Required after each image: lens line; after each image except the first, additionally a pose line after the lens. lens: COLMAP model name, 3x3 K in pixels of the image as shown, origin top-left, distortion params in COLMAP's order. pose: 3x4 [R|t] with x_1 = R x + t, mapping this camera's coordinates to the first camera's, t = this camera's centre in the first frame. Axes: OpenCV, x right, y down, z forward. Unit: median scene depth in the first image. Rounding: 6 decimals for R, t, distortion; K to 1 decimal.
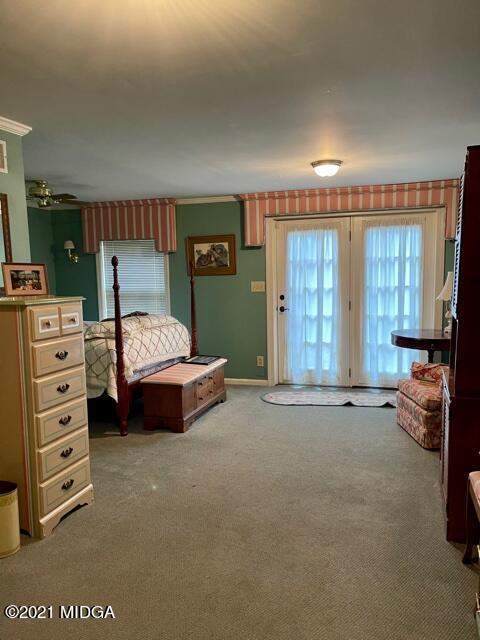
lens RADIAL K [[488.0, 0, 241.6], [0, 488.0, 320.4], [0, 0, 1]] dist [0.082579, -0.091082]
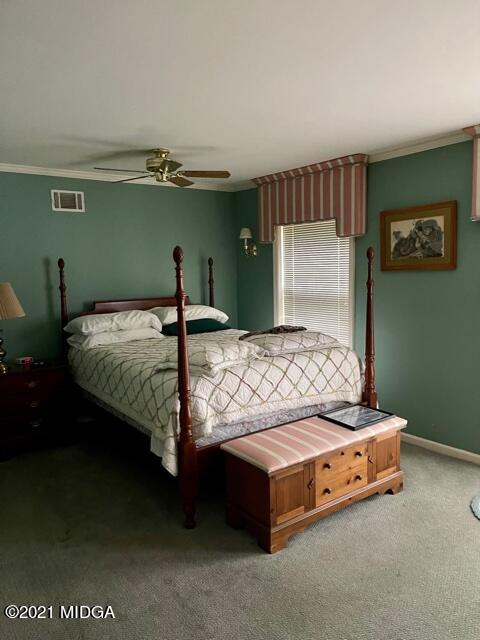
lens RADIAL K [[488.0, 0, 238.4], [0, 488.0, 321.6], [0, 0, 1]] dist [0.082579, -0.091082]
pose [[0.819047, 0.059367, -0.570647, 0.116666], [-0.045494, 0.998220, 0.038551, -0.043287], [0.571920, -0.005614, 0.820290, 0.366057]]
